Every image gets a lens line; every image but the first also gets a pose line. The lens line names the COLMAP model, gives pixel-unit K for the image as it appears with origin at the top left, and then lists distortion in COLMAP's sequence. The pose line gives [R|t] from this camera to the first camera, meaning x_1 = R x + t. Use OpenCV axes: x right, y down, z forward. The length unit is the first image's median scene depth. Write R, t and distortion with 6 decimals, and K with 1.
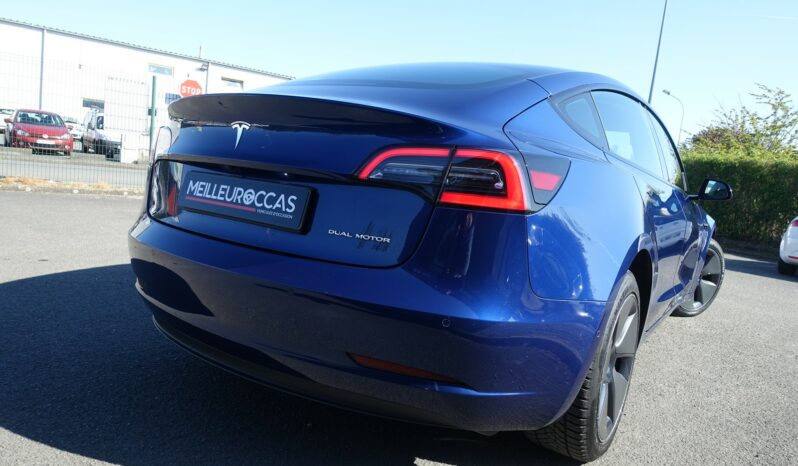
lens RADIAL K [[547.2, 0, 401.5], [0, 547.2, 228.1], [0, 0, 1]] dist [-0.004734, -0.002611]
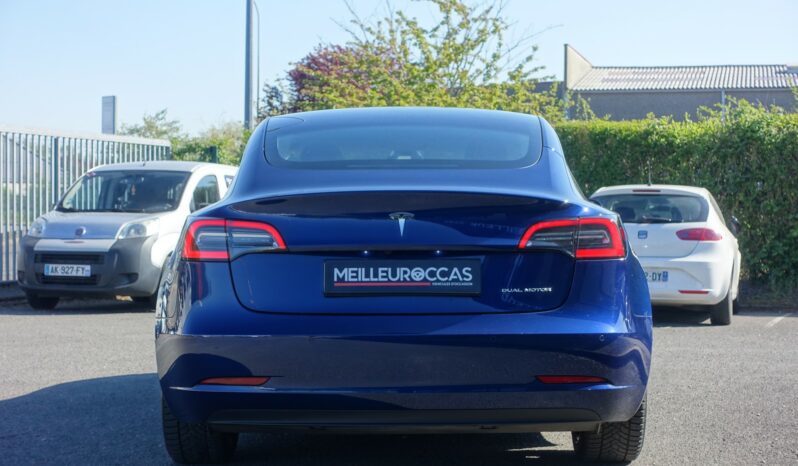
lens RADIAL K [[1489.1, 0, 399.0], [0, 1489.1, 233.0], [0, 0, 1]] dist [0.002112, -1.601504]
pose [[0.829214, -0.114735, 0.547028, -2.097580], [0.145341, 0.989299, -0.012819, -0.110824], [-0.539703, 0.090135, 0.837016, -1.730188]]
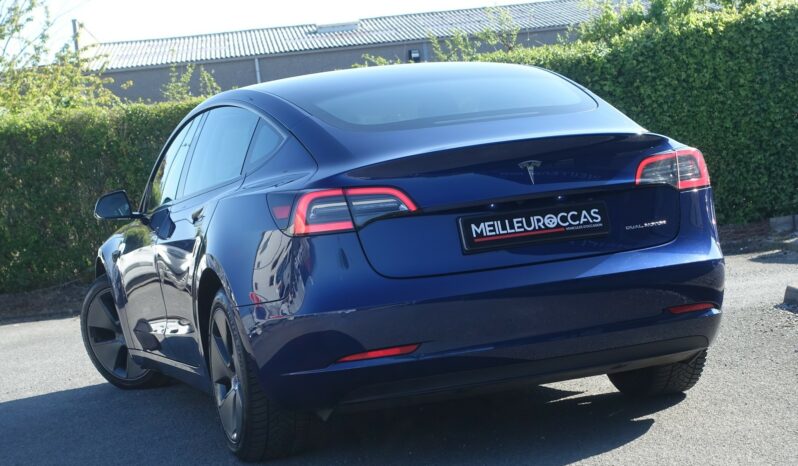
lens RADIAL K [[1679.3, 0, 399.0], [0, 1679.3, 233.0], [0, 0, 1]] dist [-0.033208, -0.104670]
pose [[0.590060, -0.196322, 0.783126, -3.361548], [0.249687, 0.966806, 0.054237, -0.314066], [-0.767780, 0.163533, 0.619493, -1.018181]]
